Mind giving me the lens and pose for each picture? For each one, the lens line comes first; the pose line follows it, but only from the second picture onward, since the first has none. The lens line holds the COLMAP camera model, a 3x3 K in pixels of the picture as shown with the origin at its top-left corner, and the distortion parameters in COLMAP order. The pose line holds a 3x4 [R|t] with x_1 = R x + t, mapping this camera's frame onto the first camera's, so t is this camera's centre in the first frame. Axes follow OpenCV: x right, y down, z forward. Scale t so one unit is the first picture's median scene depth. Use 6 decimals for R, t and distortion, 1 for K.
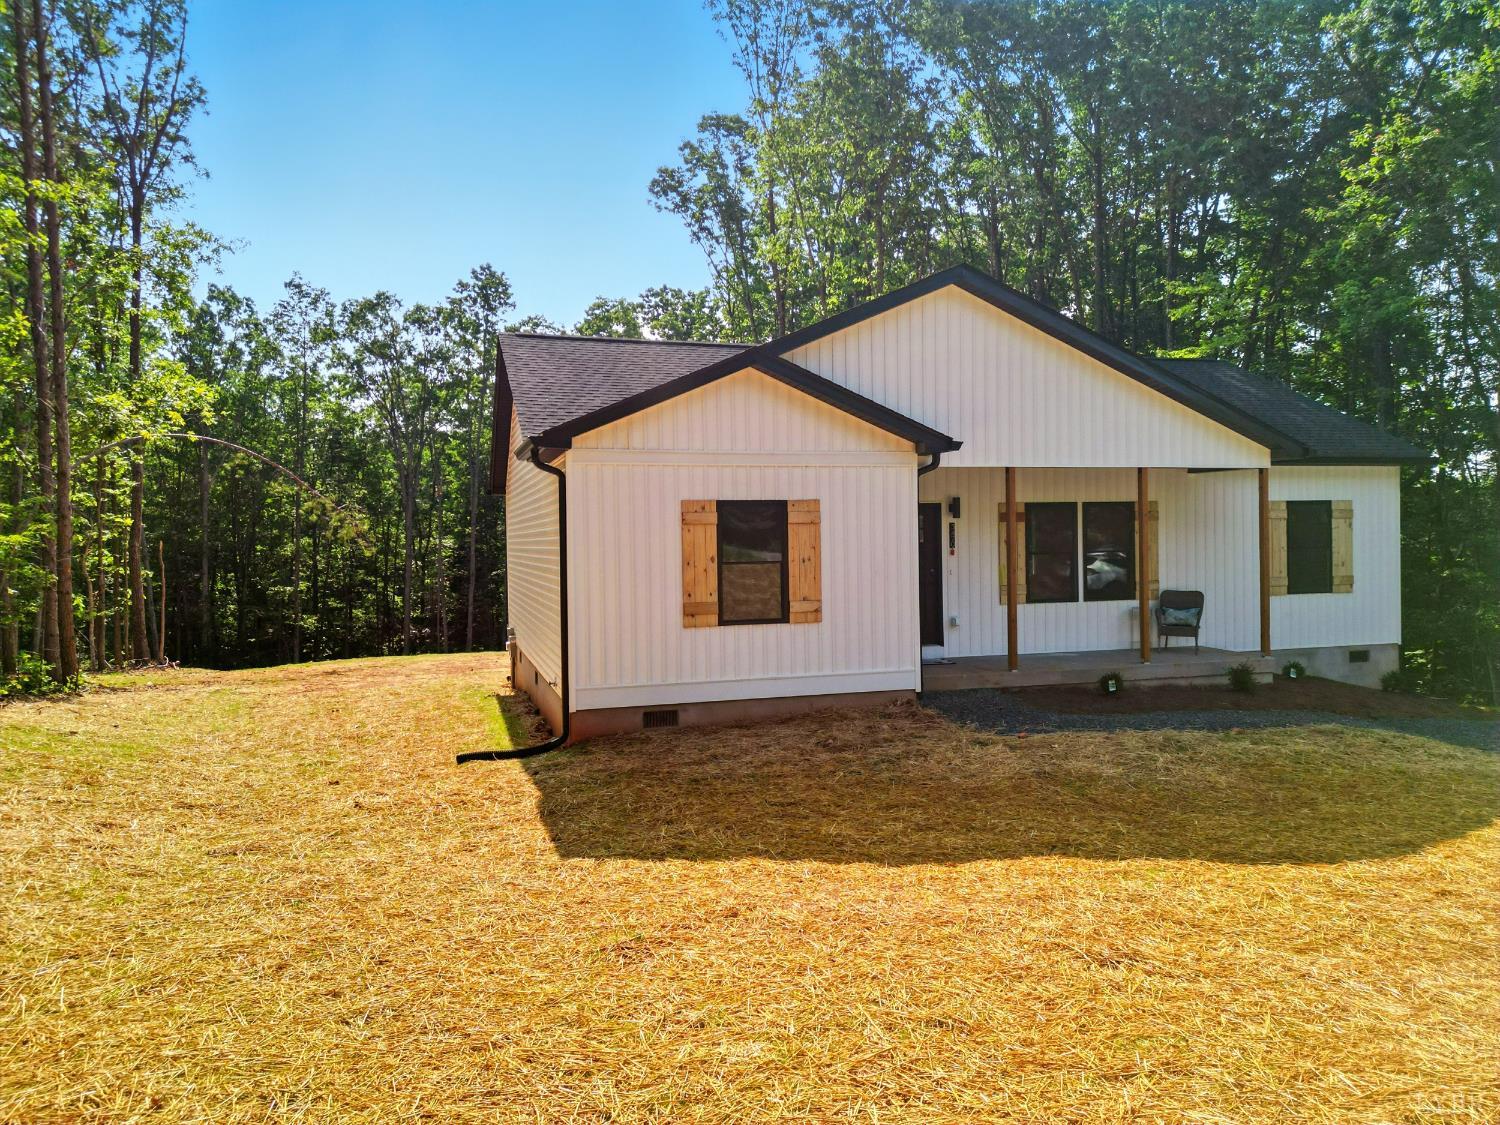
lens RADIAL K [[1039.7, 0, 741.4], [0, 1039.7, 562.3], [0, 0, 1]] dist [0.110732, -0.140385]
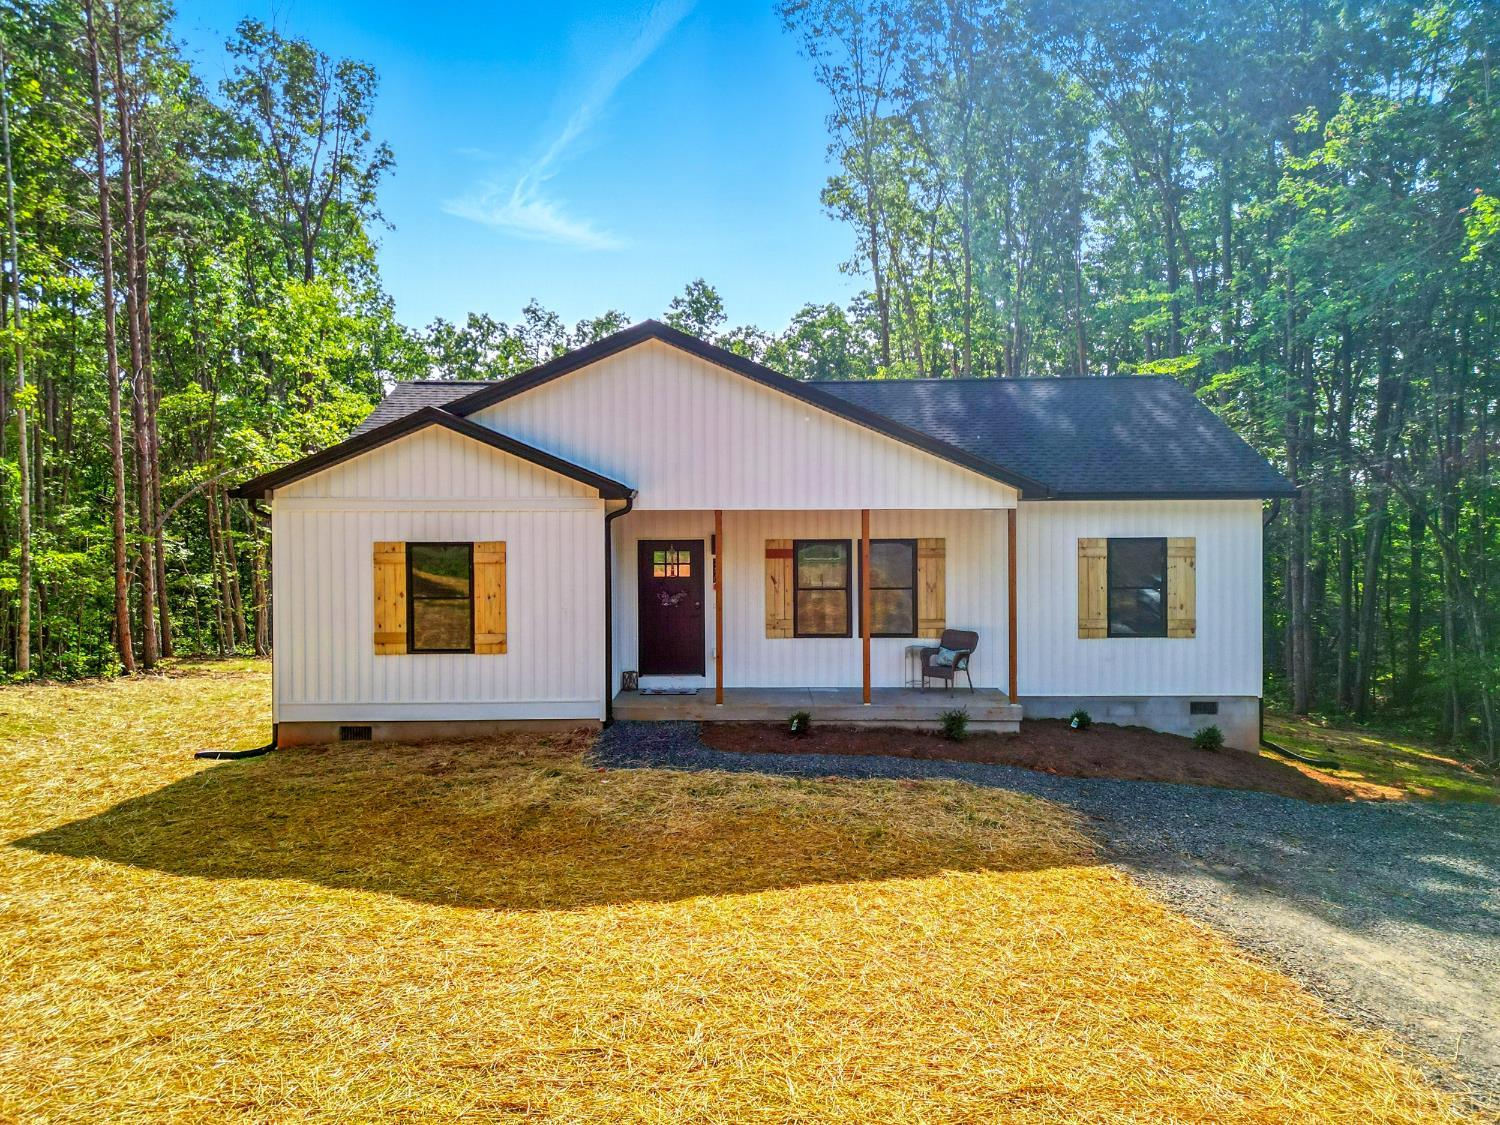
lens RADIAL K [[1054.7, 0, 750.0], [0, 1054.7, 562.5], [0, 0, 1]] dist [0.078346, -0.070390]
pose [[0.956968, 0.017696, -0.289653, 0.515437], [-0.016418, 0.999842, 0.006840, -0.039956], [0.289728, -0.001791, 0.957107, 0.007321]]
